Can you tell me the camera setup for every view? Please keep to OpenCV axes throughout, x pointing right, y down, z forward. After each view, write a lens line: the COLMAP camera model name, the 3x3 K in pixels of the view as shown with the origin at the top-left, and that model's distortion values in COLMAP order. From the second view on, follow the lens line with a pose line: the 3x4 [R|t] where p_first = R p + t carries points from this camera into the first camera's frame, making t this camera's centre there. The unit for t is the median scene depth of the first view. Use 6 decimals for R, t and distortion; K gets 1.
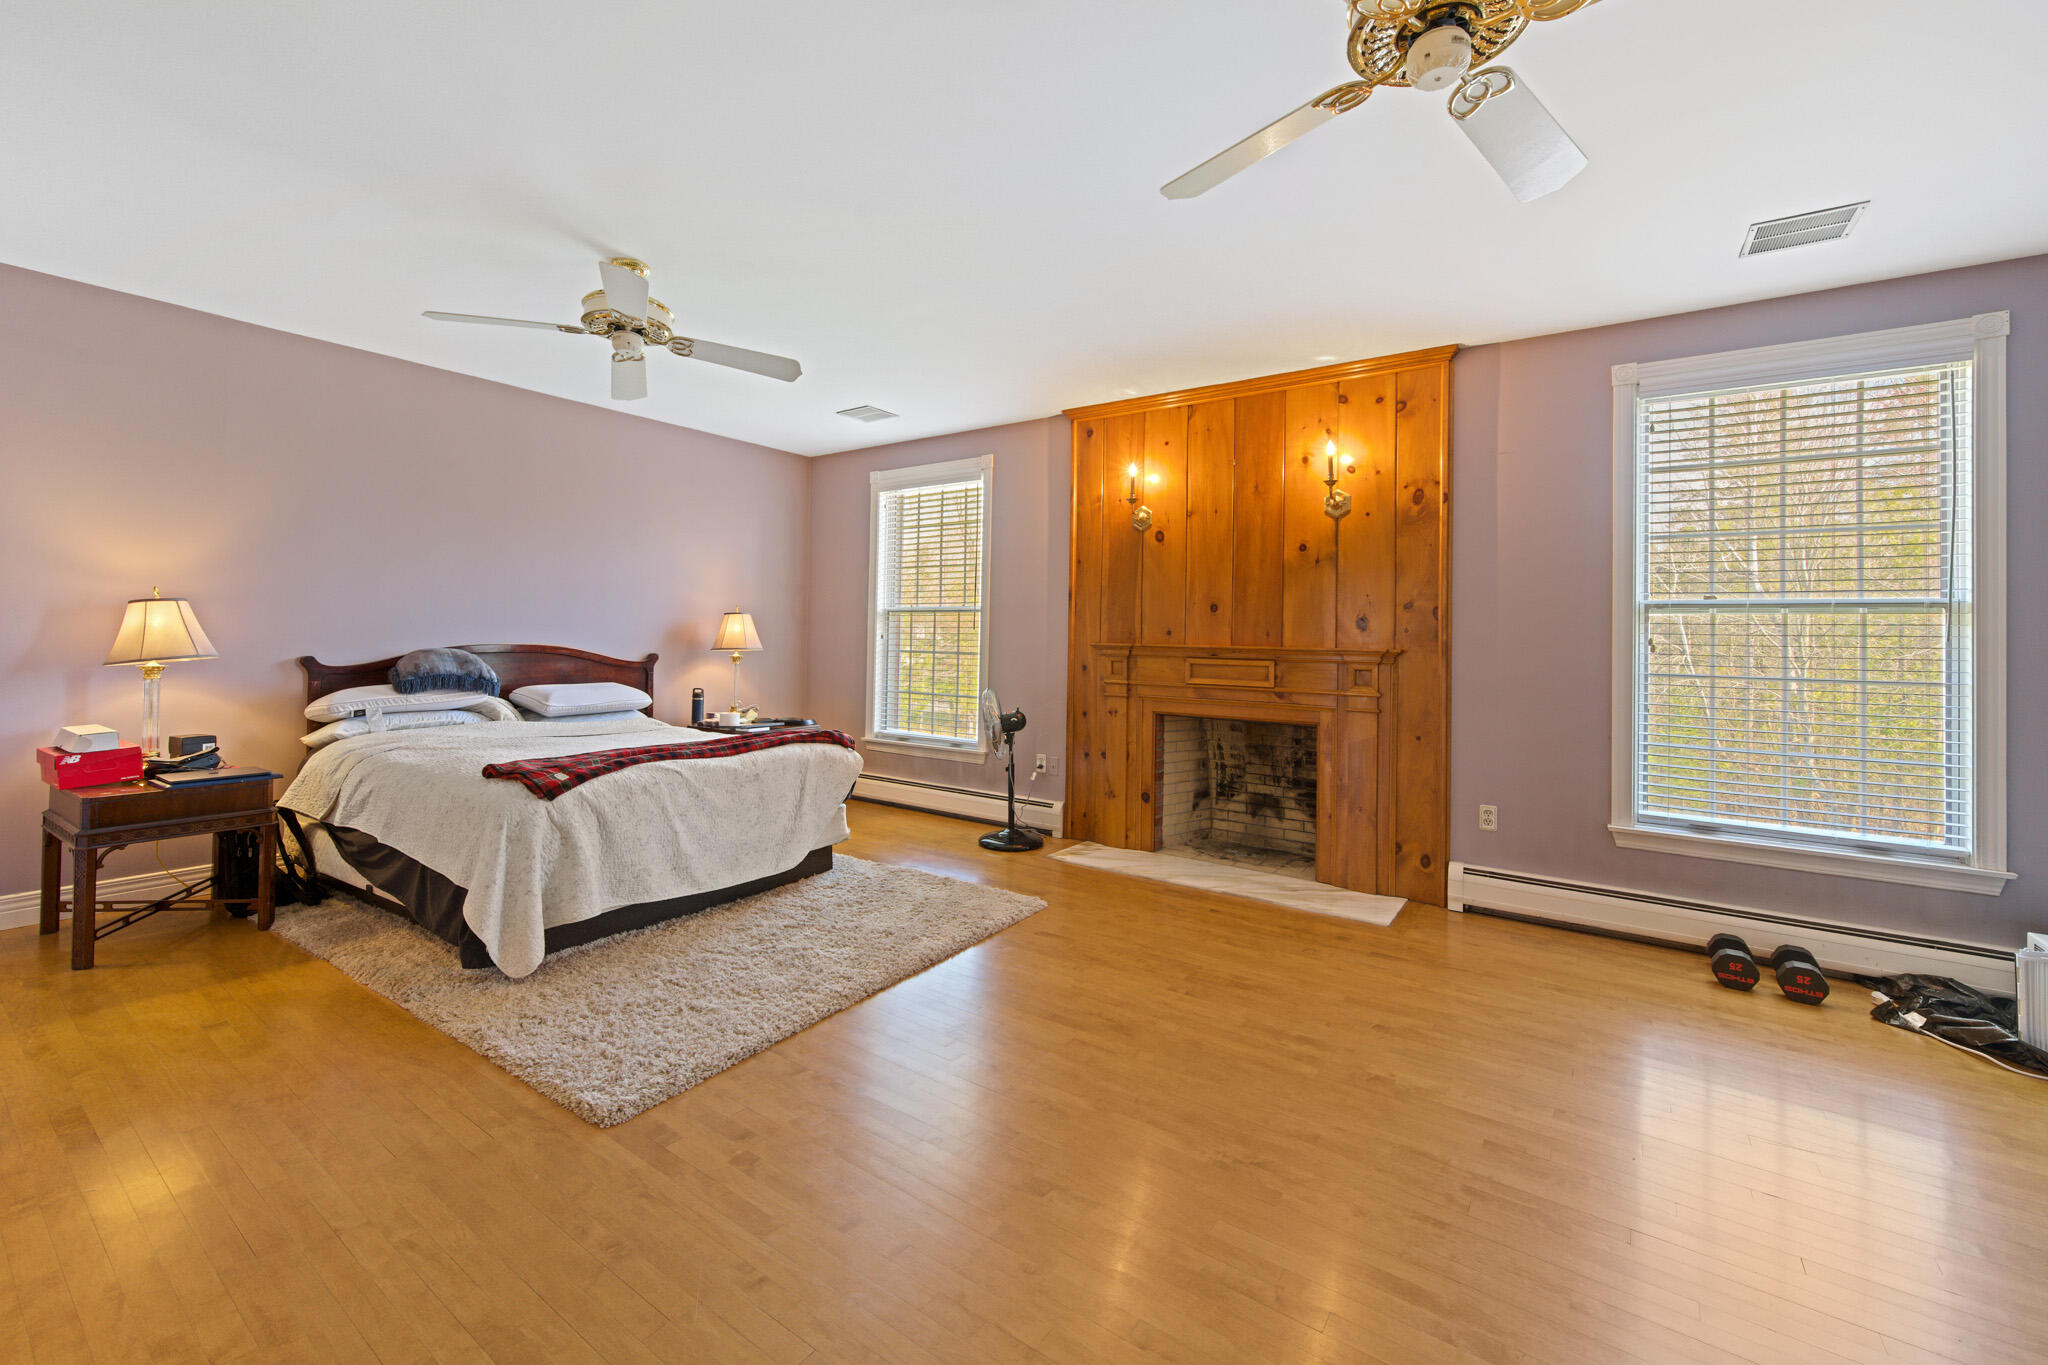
lens RADIAL K [[849.6, 0, 1017.2], [0, 849.6, 627.0], [0, 0, 1]] dist [0.000629, -0.000063]
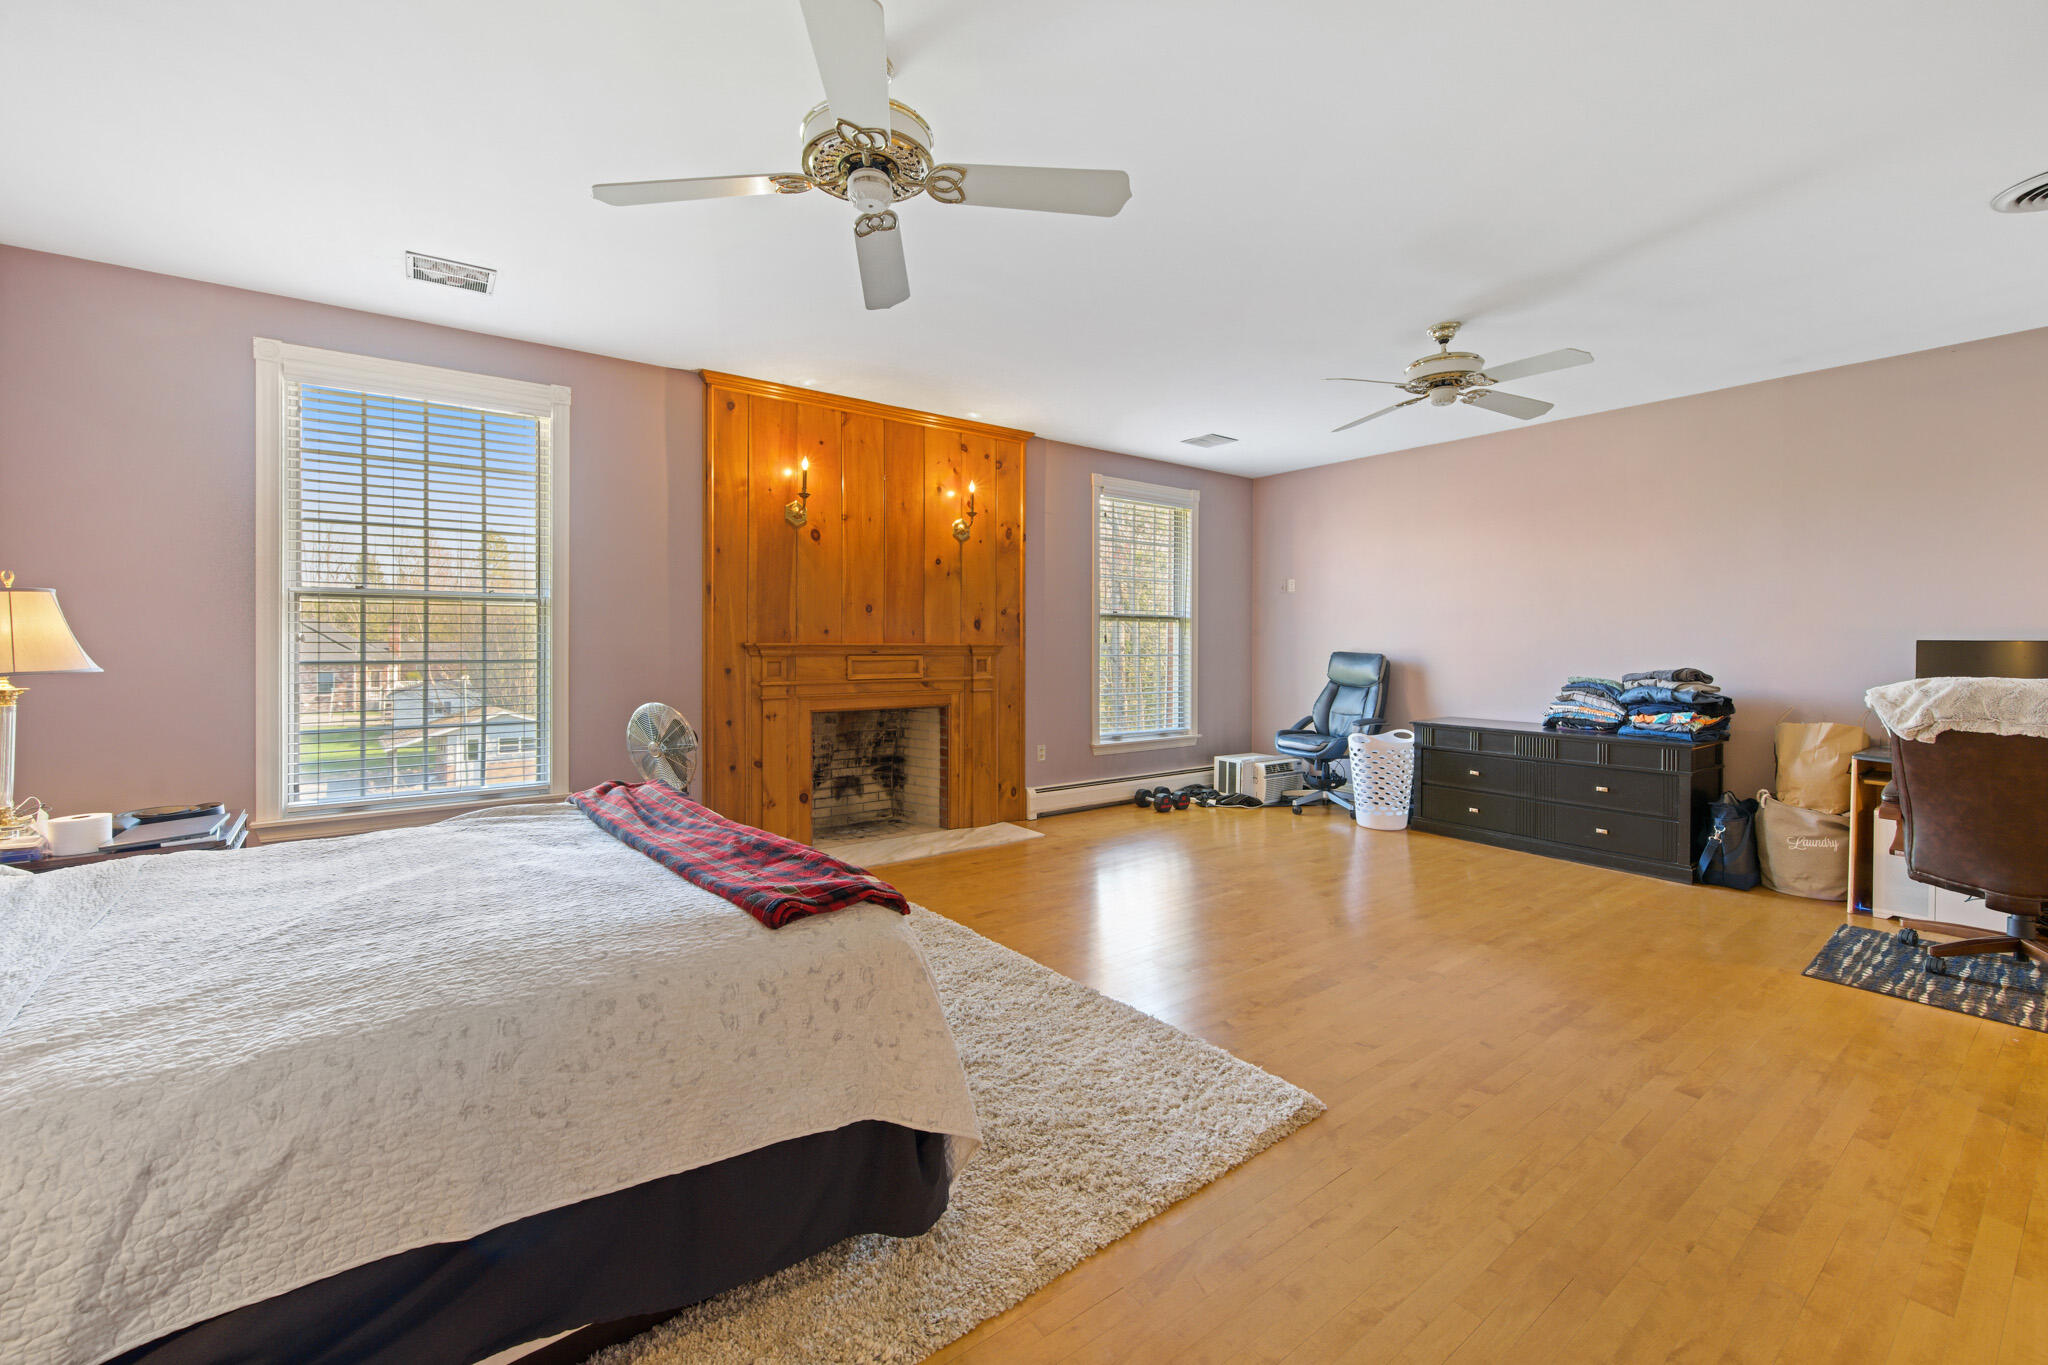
lens RADIAL K [[820.5, 0, 1019.4], [0, 820.5, 645.3], [0, 0, 1]] dist [0.001027, -0.000043]
pose [[0.308669, -0.020743, 0.950943, -0.711010], [-0.009510, 0.999645, 0.024893, -0.003365], [-0.951122, -0.016727, 0.308363, 0.496816]]
